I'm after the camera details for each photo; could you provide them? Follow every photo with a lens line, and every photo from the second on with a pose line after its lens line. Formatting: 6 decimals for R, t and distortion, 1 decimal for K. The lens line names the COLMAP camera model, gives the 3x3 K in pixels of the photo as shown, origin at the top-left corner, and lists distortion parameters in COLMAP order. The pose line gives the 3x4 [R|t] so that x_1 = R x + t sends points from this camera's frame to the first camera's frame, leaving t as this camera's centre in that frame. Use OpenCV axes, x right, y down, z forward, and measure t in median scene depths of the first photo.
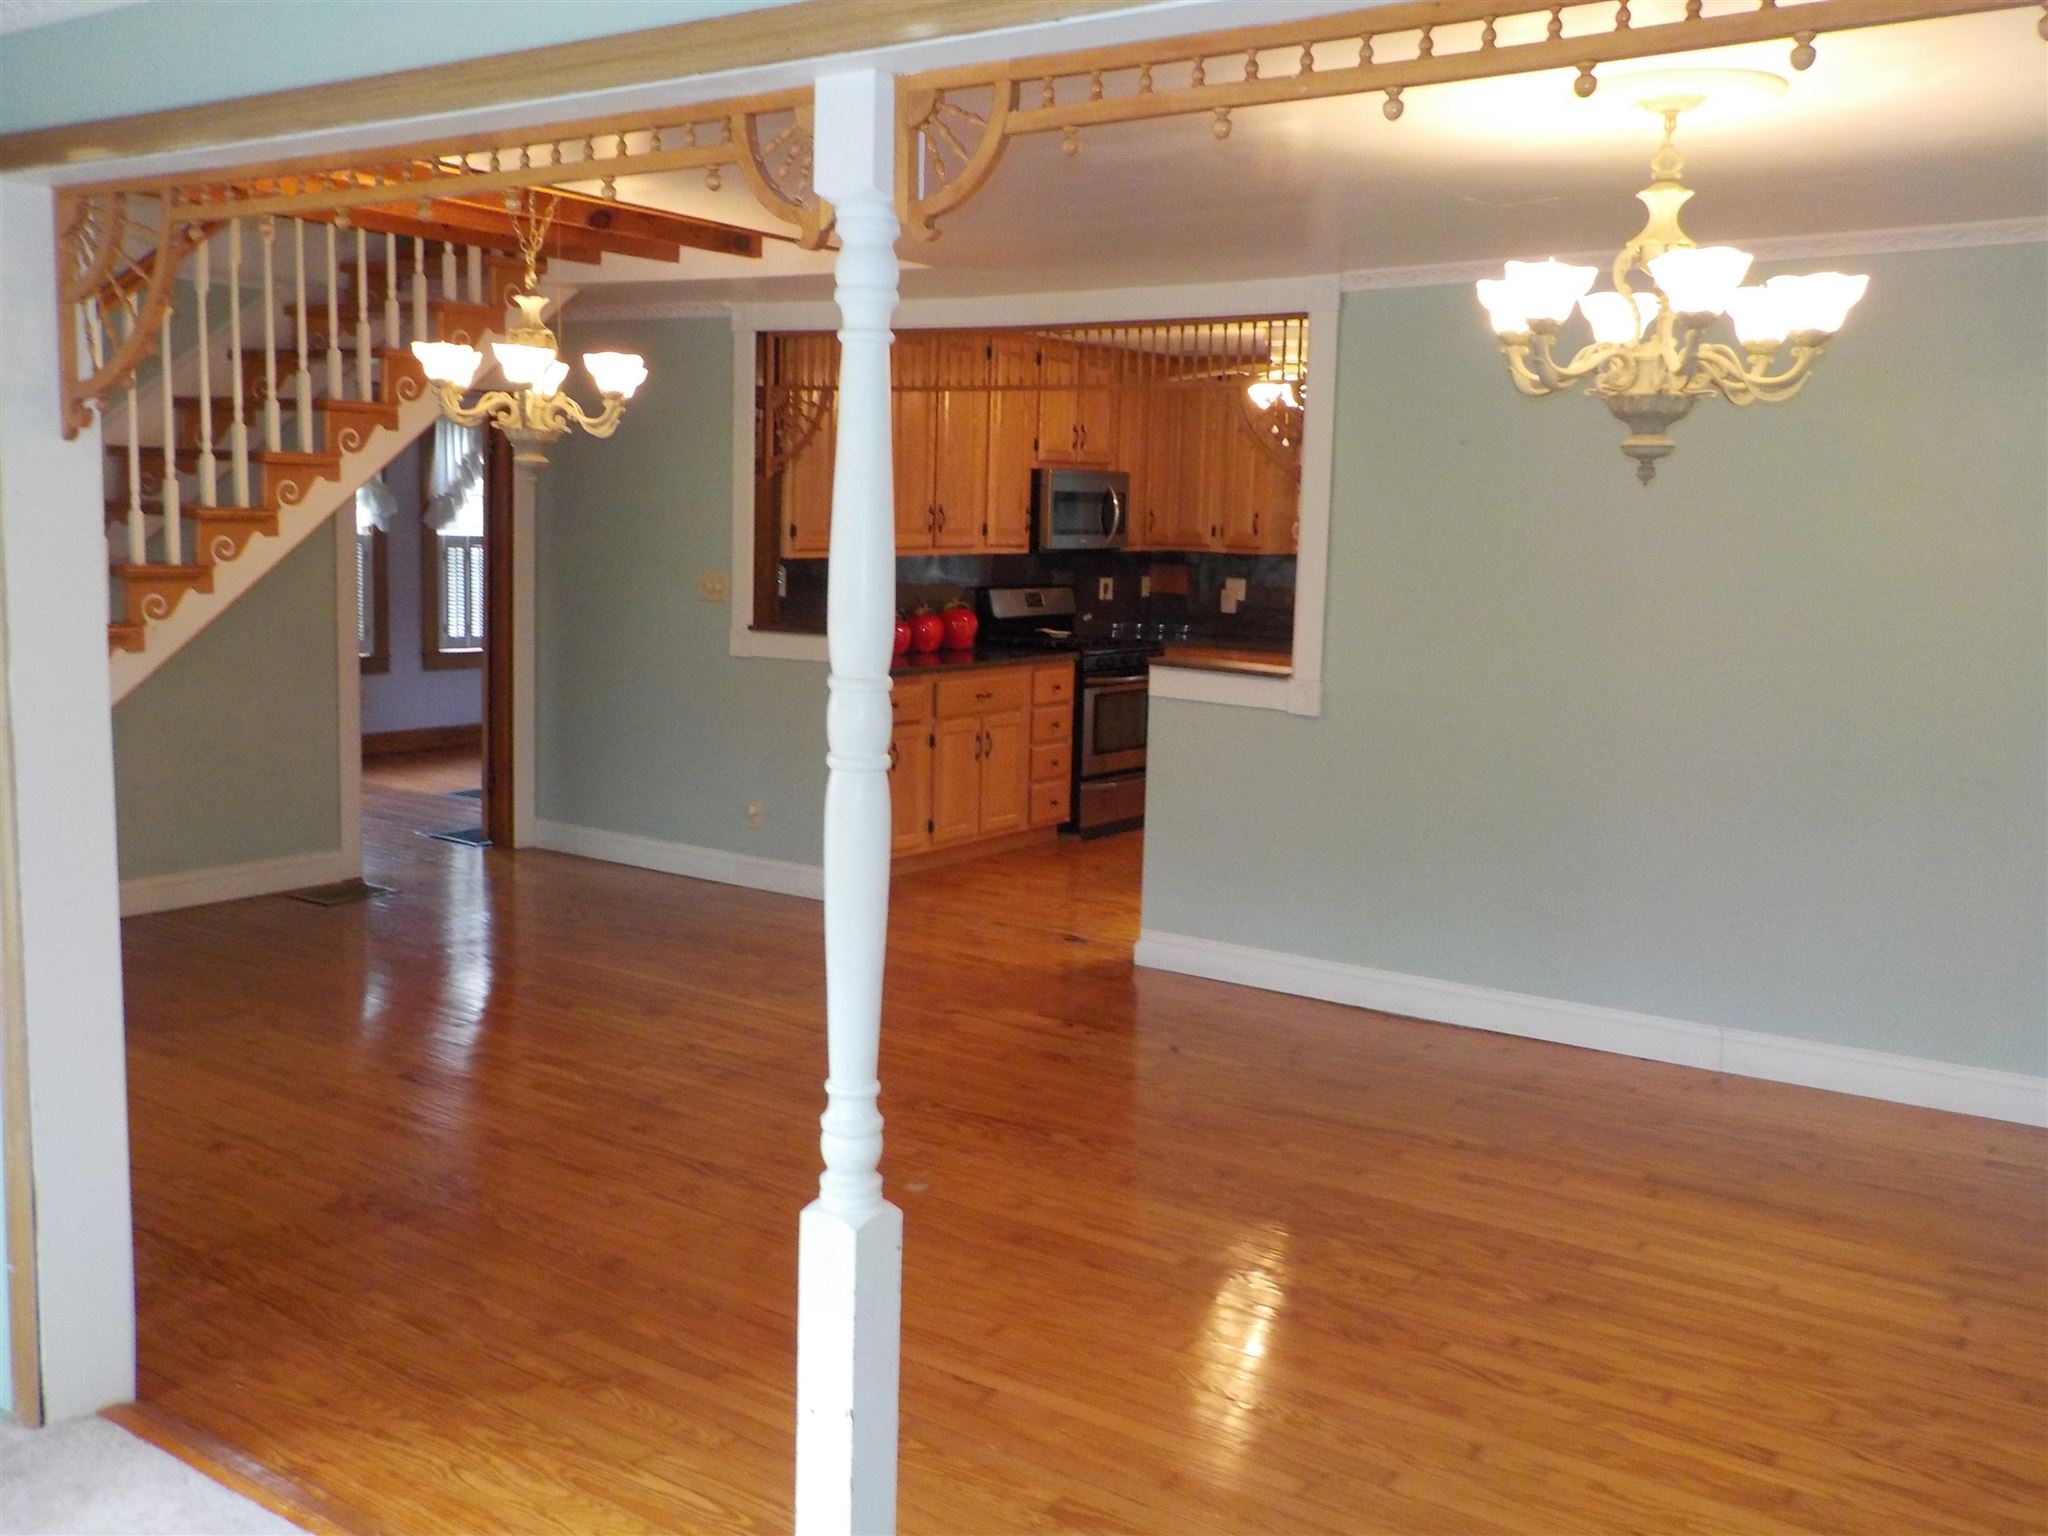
lens RADIAL K [[1892.7, 0, 1014.6], [0, 1892.7, 772.0], [0, 0, 1]] dist [0.014530, 0.000000]
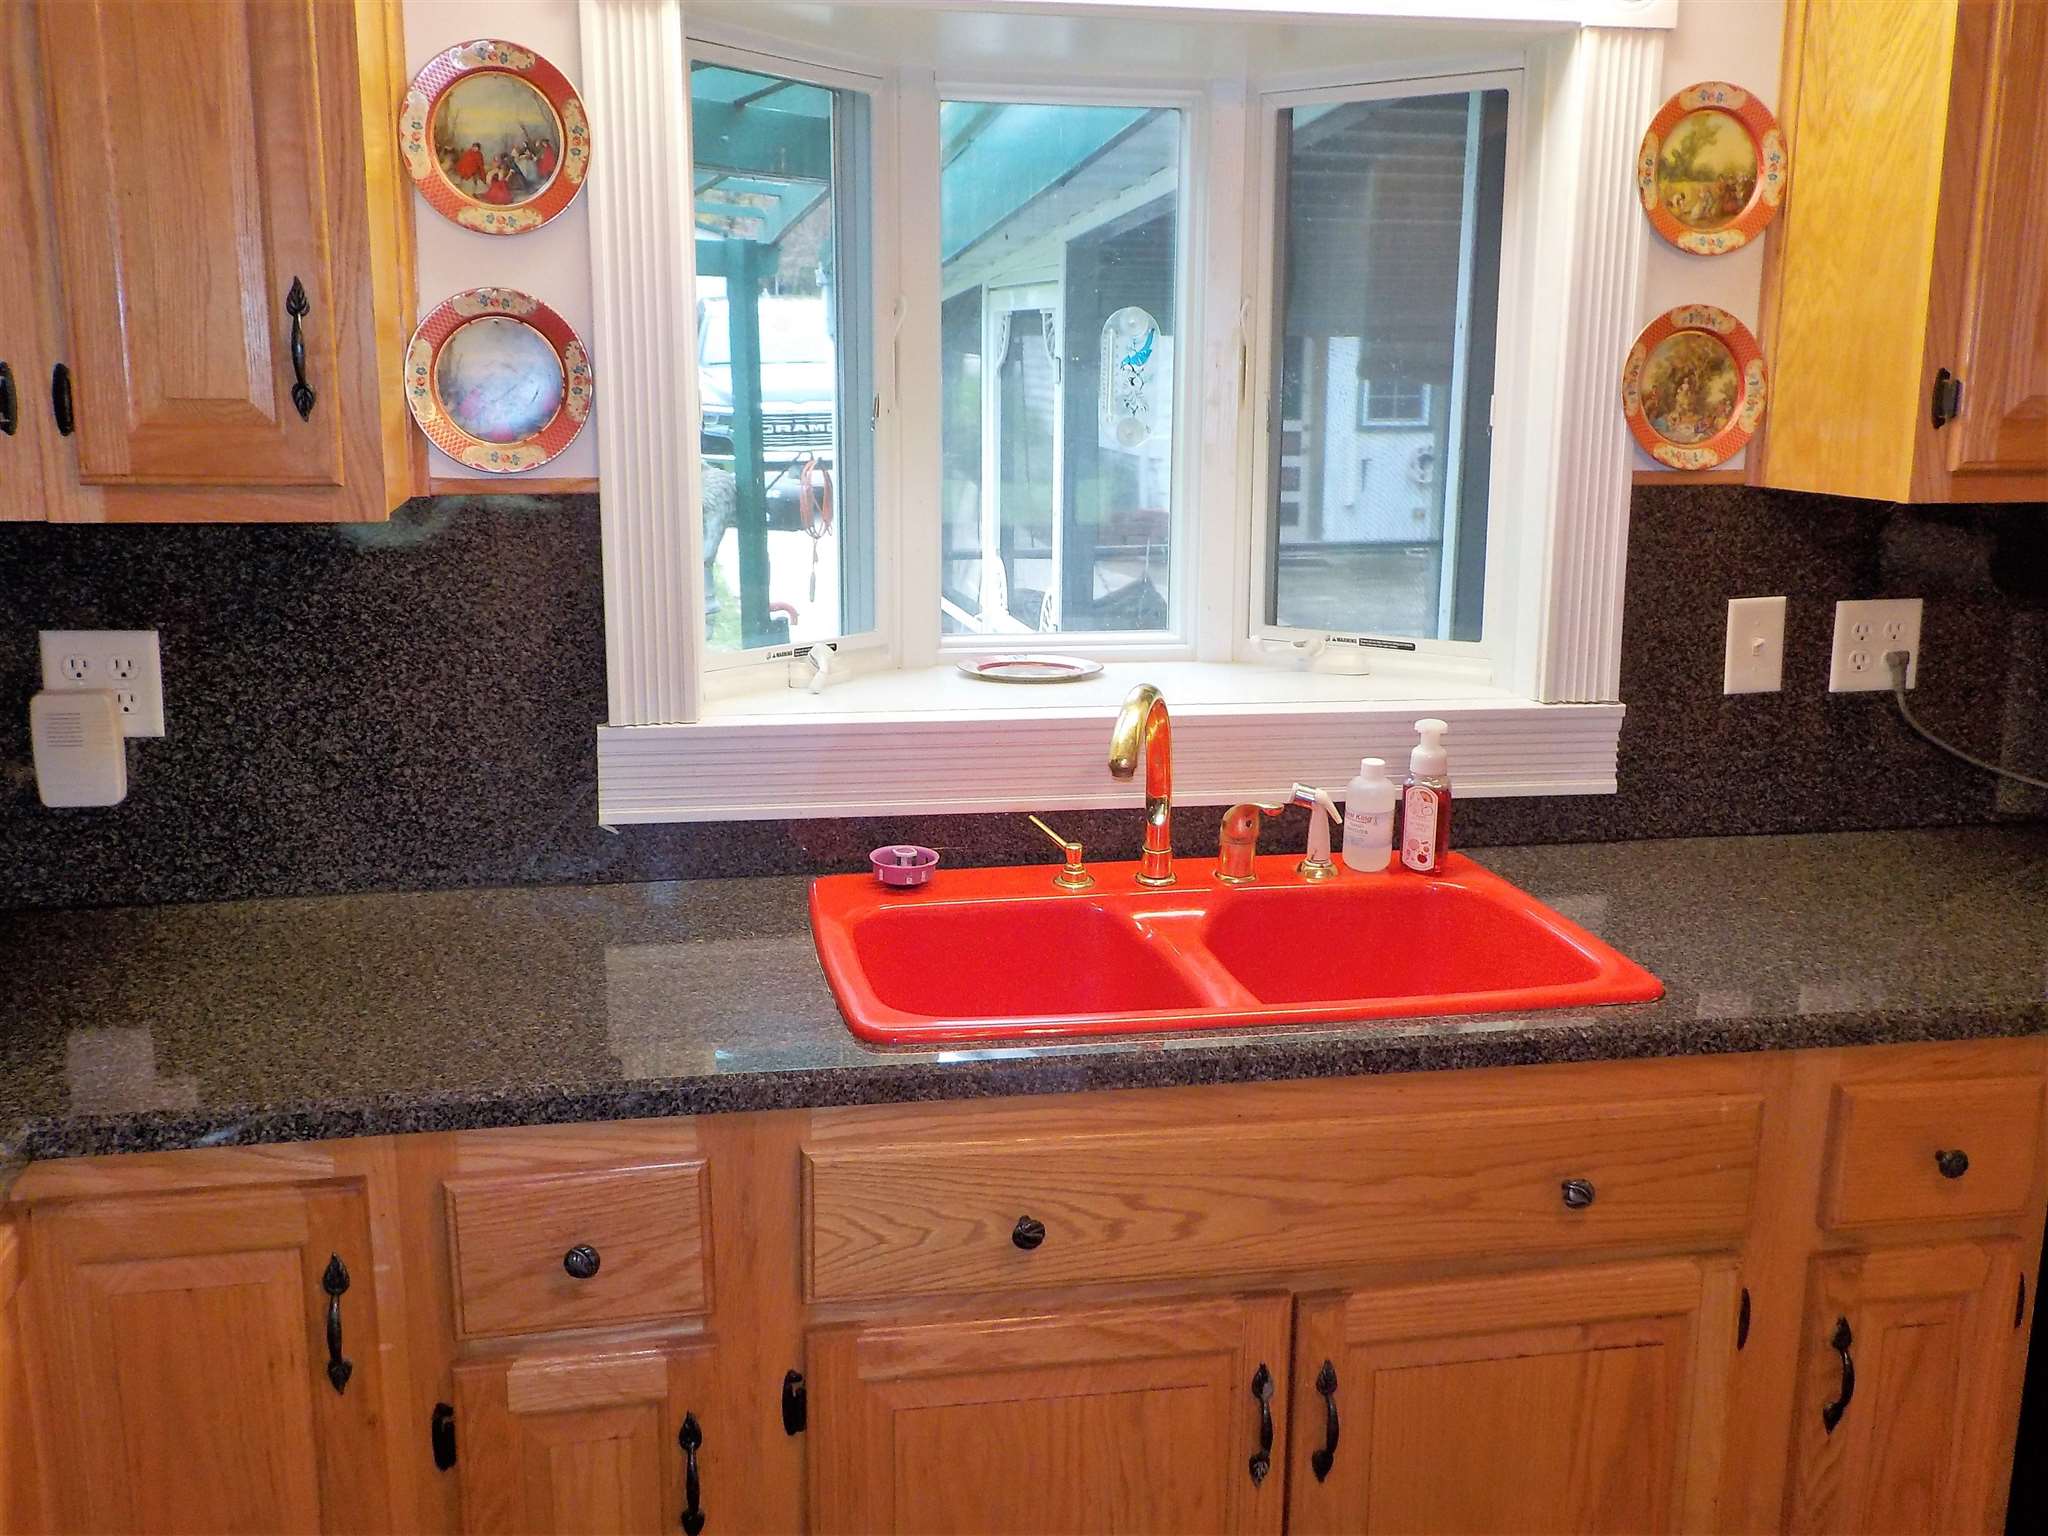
lens RADIAL K [[1892.7, 0, 1006.6], [0, 1892.7, 760.7], [0, 0, 1]] dist [0.014530, 0.000000]
pose [[0.695907, -0.175207, 0.696431, 0.048341], [0.112290, 0.984401, 0.135449, -0.119843], [-0.709299, -0.016058, 0.704725, 0.902505]]
